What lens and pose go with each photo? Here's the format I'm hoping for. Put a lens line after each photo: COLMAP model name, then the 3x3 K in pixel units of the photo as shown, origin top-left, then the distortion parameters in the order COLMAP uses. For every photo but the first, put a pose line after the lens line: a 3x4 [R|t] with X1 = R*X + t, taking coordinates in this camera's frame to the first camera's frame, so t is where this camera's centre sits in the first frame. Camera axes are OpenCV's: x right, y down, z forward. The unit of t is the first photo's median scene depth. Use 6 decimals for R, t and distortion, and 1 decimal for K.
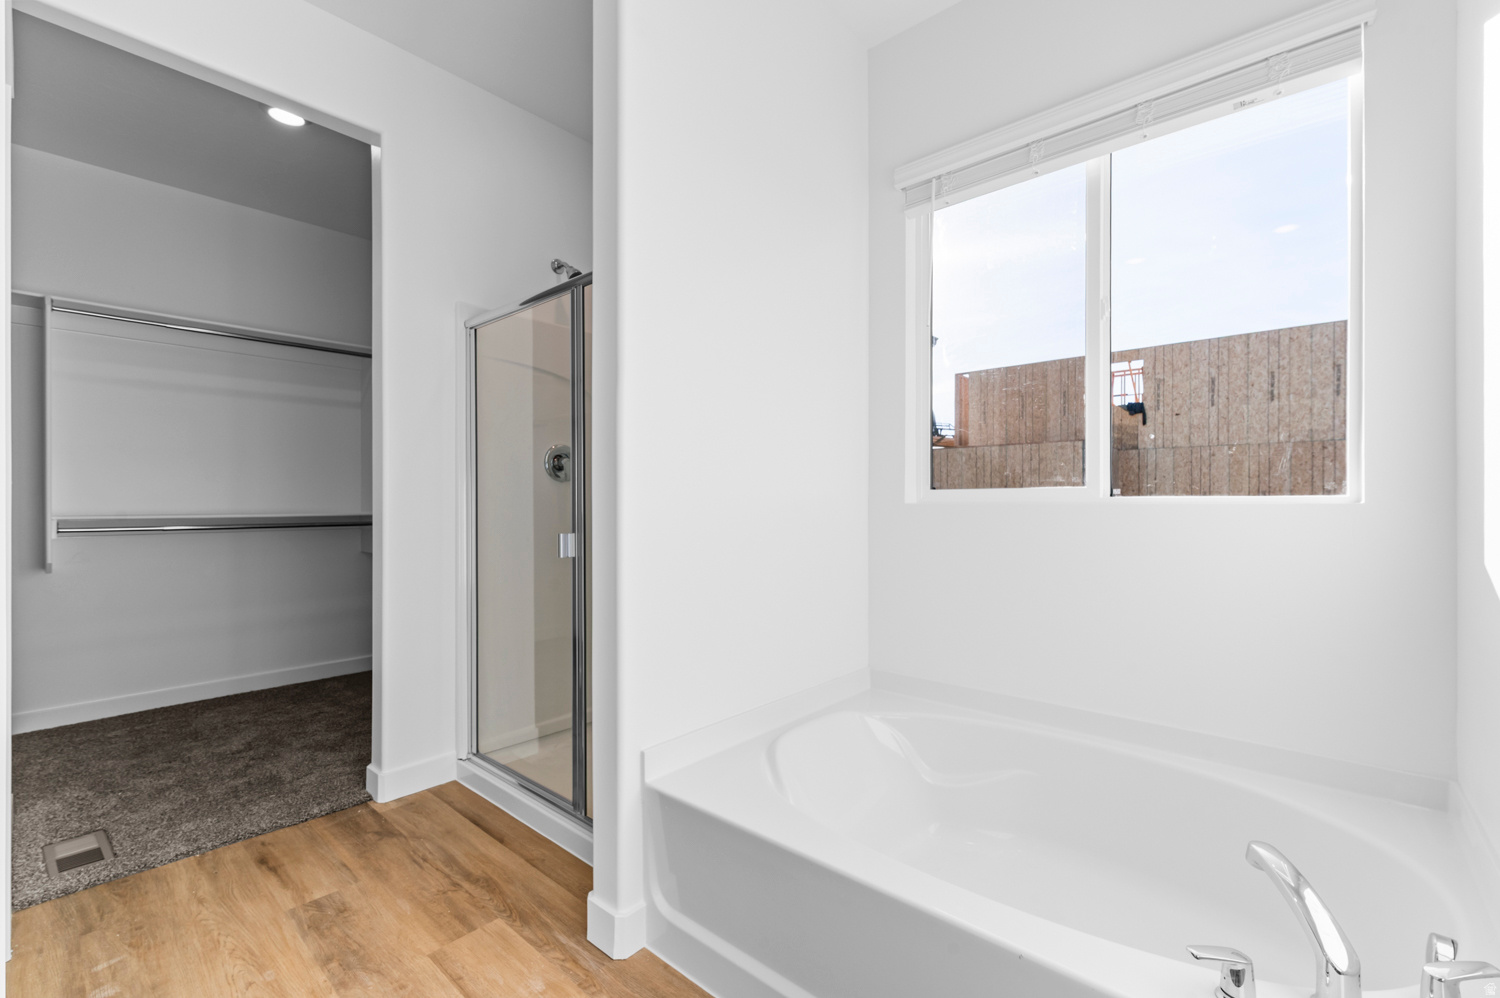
lens RADIAL K [[651.4, 0, 750.0], [0, 651.4, 499.0], [0, 0, 1]] dist [0.000838, 0.000091]
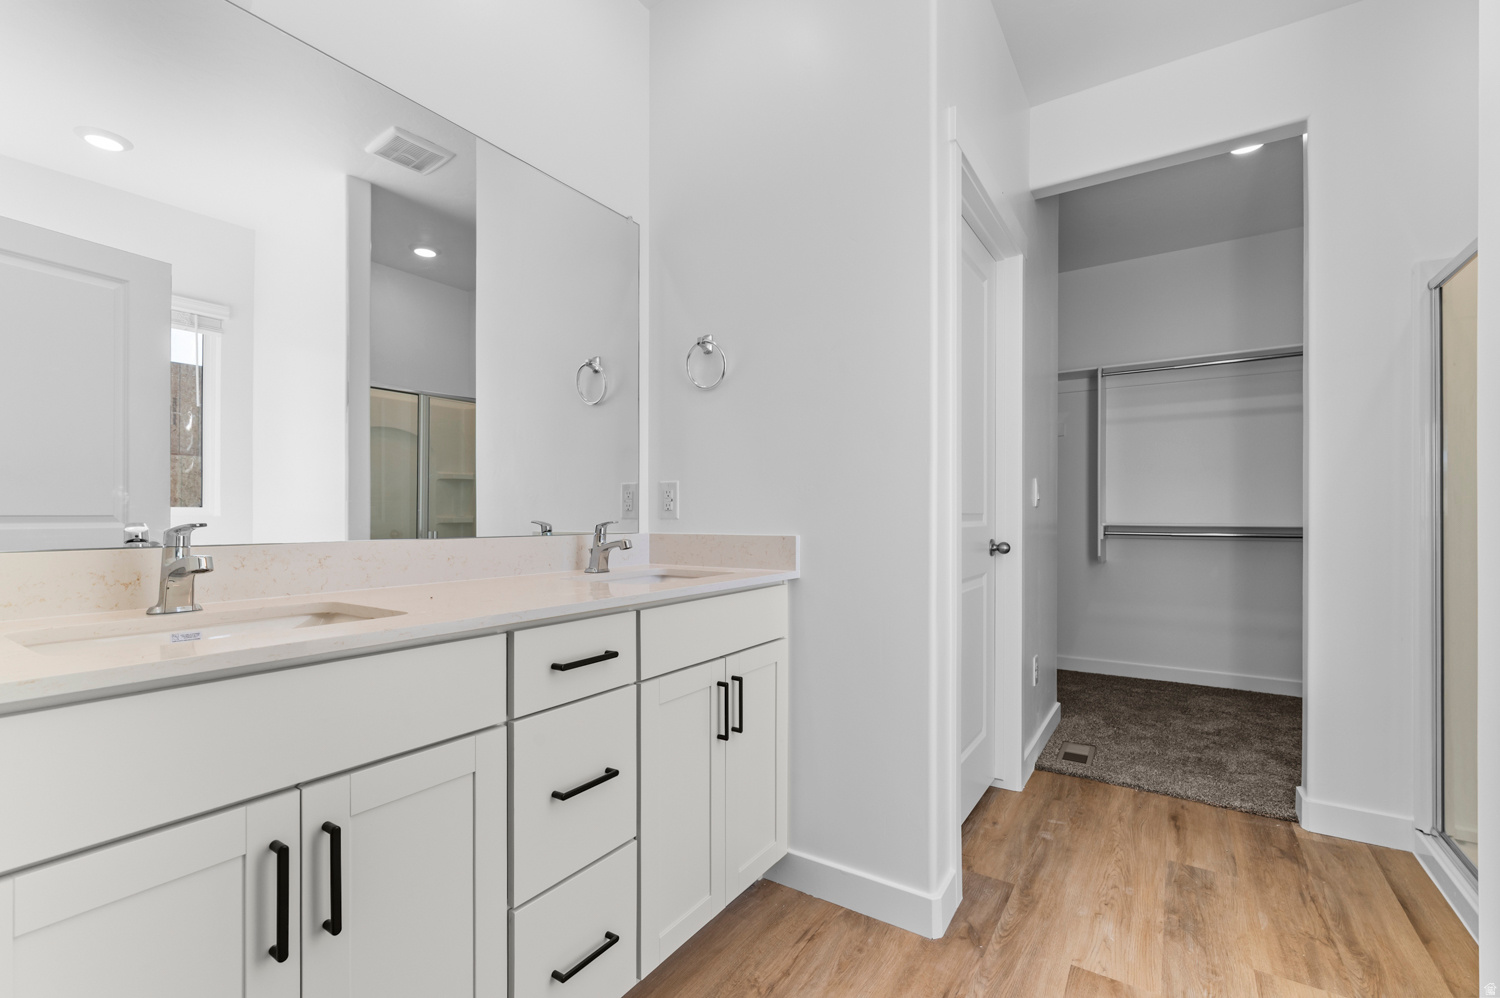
lens RADIAL K [[643.7, 0, 754.1], [0, 643.7, 517.3], [0, 0, 1]] dist [0.000013, 0.000216]
pose [[0.130223, 0.003235, -0.991479, 0.284328], [0.000522, 0.999994, 0.003332, 0.012183], [0.991485, -0.000952, 0.130221, 0.100200]]
